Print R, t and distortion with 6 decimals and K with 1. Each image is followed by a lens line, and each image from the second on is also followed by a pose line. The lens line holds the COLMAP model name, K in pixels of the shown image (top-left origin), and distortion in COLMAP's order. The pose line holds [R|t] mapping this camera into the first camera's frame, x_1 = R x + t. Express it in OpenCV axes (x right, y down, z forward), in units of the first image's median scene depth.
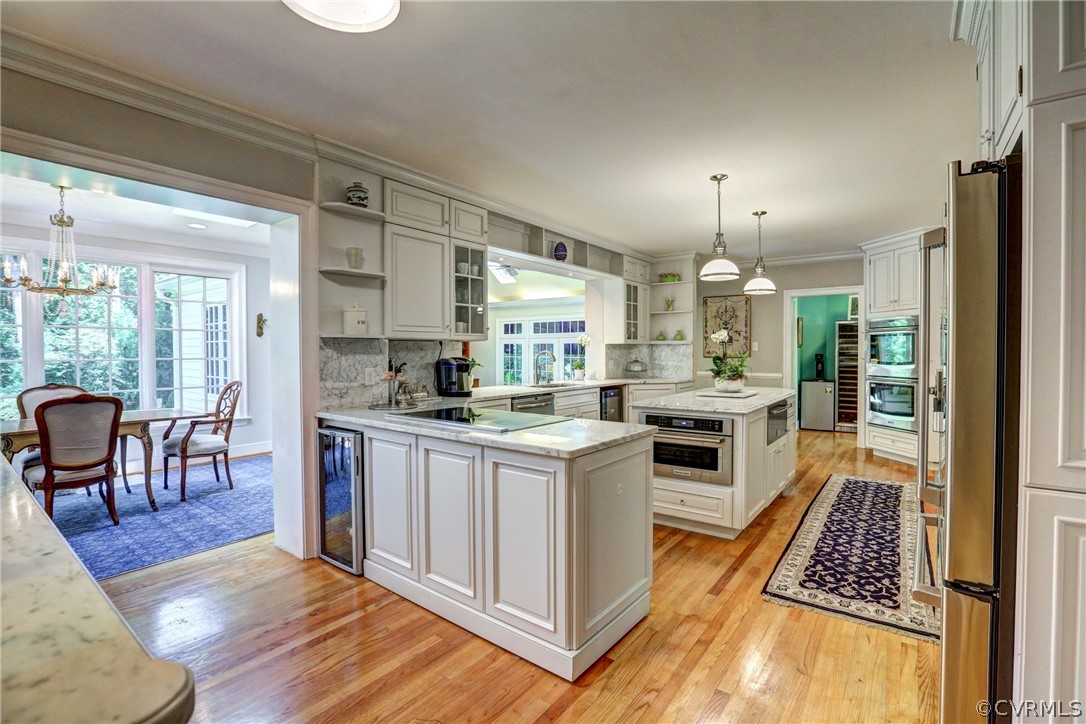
lens RADIAL K [[492.5, 0, 542.0], [0, 492.5, 360.0], [0, 0, 1]] dist [-0.045355, 0.013328]
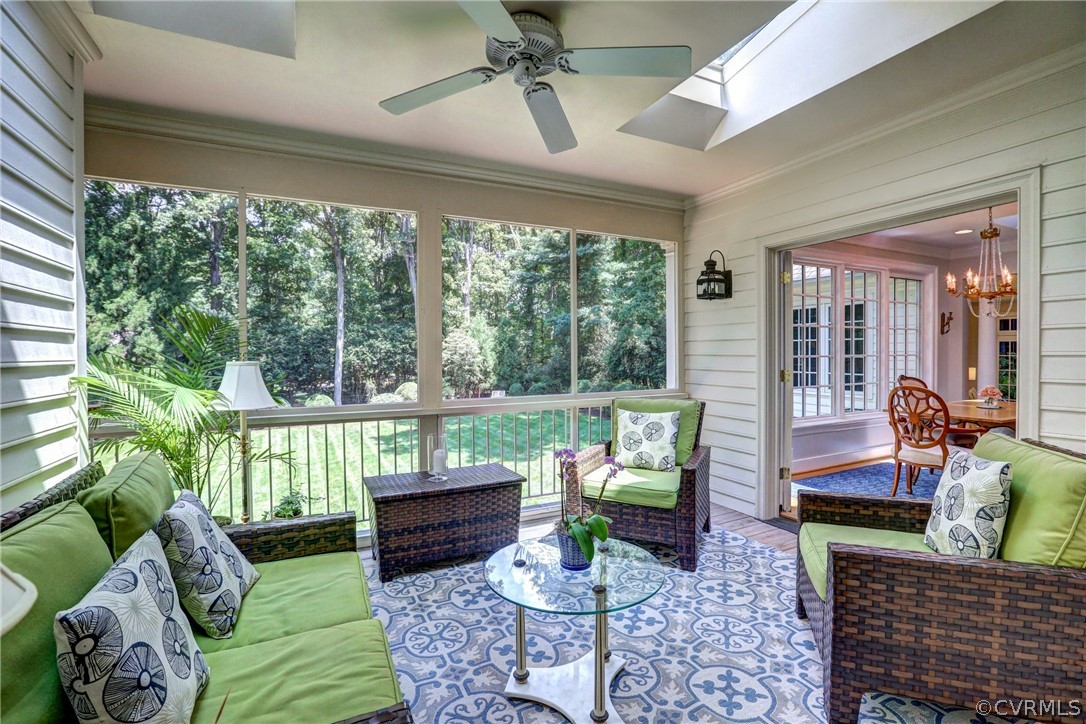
lens RADIAL K [[492.5, 0, 548.5], [0, 492.5, 356.6], [0, 0, 1]] dist [-0.045355, 0.013328]
pose [[0.900445, 0.000918, -0.434969, -1.555523], [-0.002770, 0.999990, -0.003624, 0.009001], [0.434961, 0.004468, 0.900438, -0.525627]]
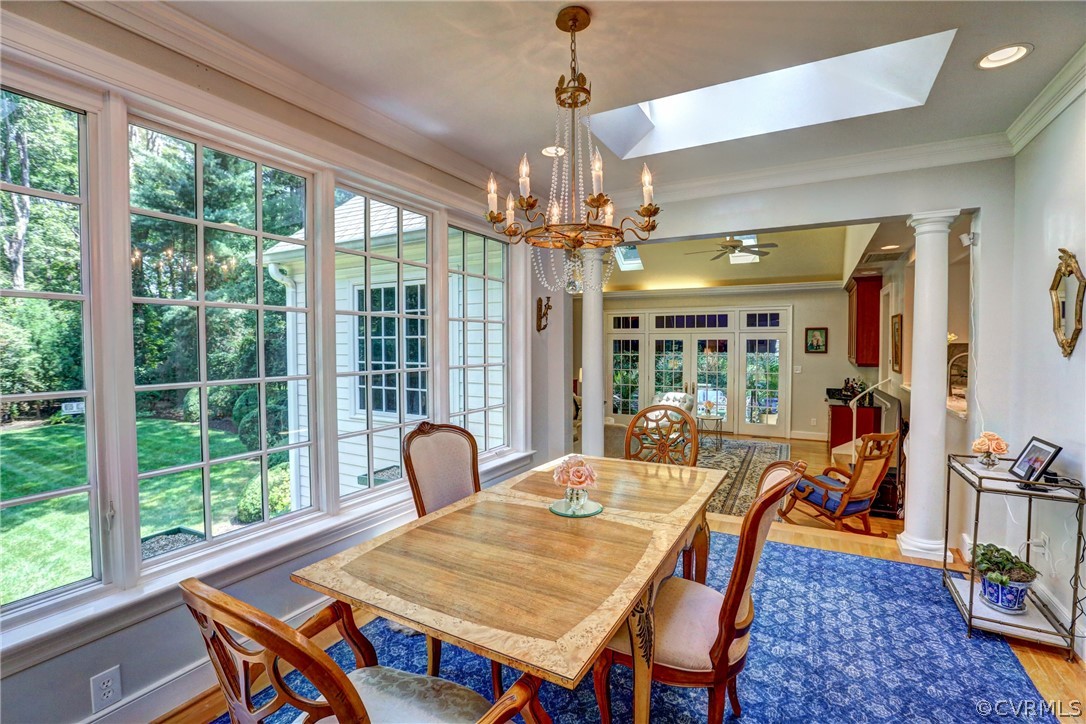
lens RADIAL K [[492.5, 0, 542.3], [0, 492.5, 358.2], [0, 0, 1]] dist [-0.045355, 0.013328]
pose [[0.989279, -0.003126, 0.146002, -1.179273], [0.001730, 0.999952, 0.009689, -0.030871], [-0.146025, -0.009333, 0.989237, 0.546789]]
